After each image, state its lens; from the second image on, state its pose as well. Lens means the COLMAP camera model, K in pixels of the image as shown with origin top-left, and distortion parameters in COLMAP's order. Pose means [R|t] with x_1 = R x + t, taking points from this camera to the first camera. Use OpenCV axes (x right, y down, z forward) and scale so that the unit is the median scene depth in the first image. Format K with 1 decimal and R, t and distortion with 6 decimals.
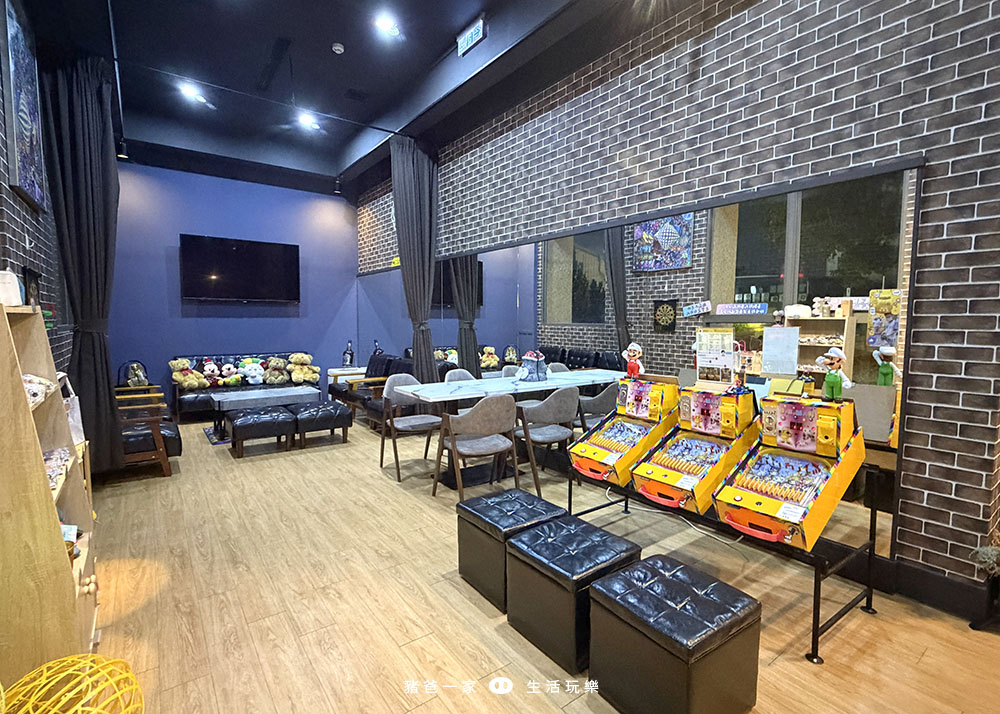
lens RADIAL K [[481.7, 0, 499.2], [0, 481.7, 358.3], [0, 0, 1]] dist [0.003252, 0.000096]
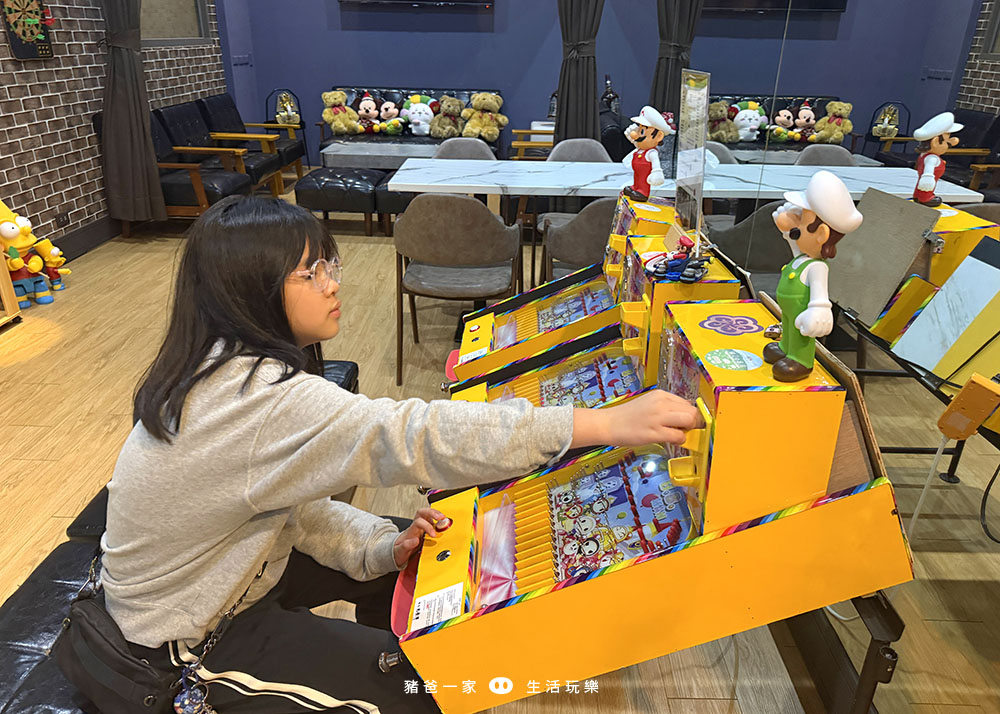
lens RADIAL K [[732.4, 0, 501.0], [0, 732.4, 356.5], [0, 0, 1]] dist [0.002997, -0.001506]
pose [[0.798044, 0.254991, -0.545990, 0.257921], [-0.066081, 0.937626, 0.341308, -0.015912], [0.598965, -0.236299, 0.765117, 0.186297]]
